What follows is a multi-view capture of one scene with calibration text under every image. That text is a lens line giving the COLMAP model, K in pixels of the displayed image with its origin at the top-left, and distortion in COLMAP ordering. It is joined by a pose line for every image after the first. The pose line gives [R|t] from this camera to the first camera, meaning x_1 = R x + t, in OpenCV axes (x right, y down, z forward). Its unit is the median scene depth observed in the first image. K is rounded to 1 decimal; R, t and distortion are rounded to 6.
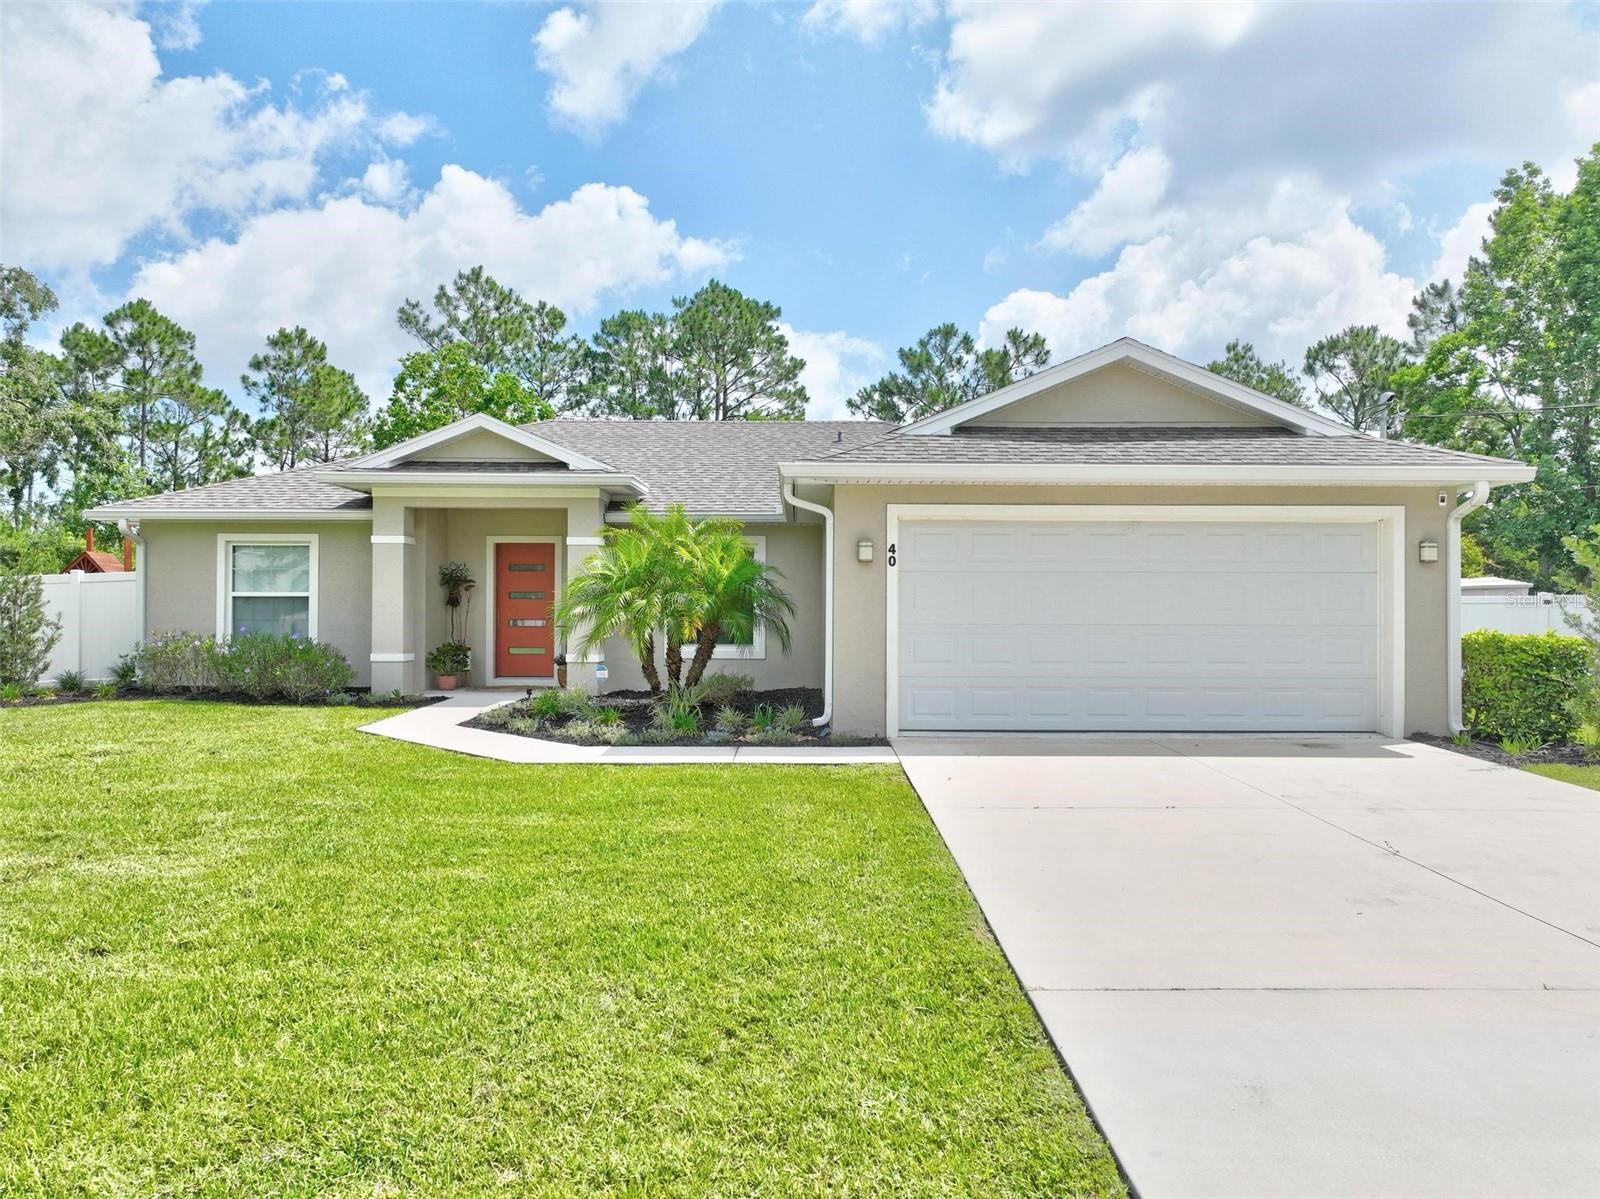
lens RADIAL K [[1129.1, 0, 799.8], [0, 1129.1, 599.3], [0, 0, 1]] dist [-0.002455, 0.019211]
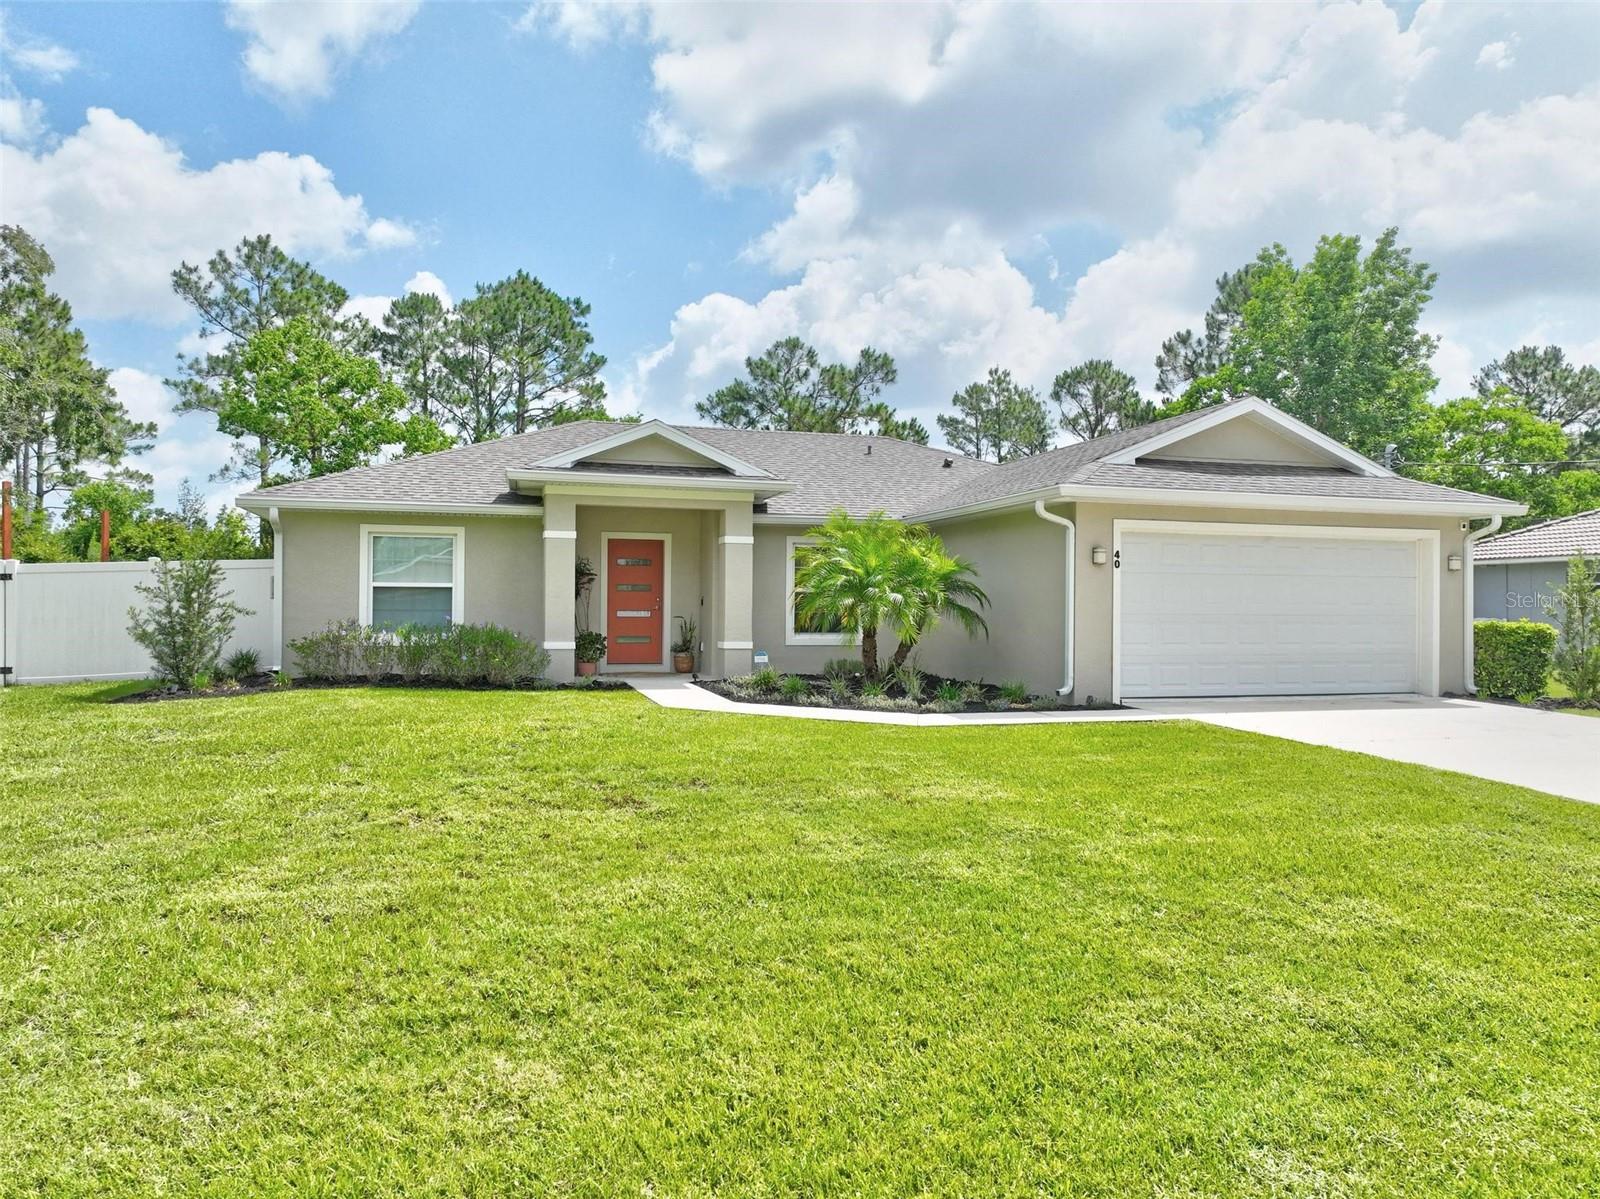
lens RADIAL K [[1129.1, 0, 803.5], [0, 1129.1, 605.9], [0, 0, 1]] dist [-0.002455, 0.019211]
pose [[0.959467, 0.004407, 0.281786, -0.154830], [-0.007056, 0.999940, 0.008386, 0.001265], [-0.281732, -0.010034, 0.959441, -0.029571]]
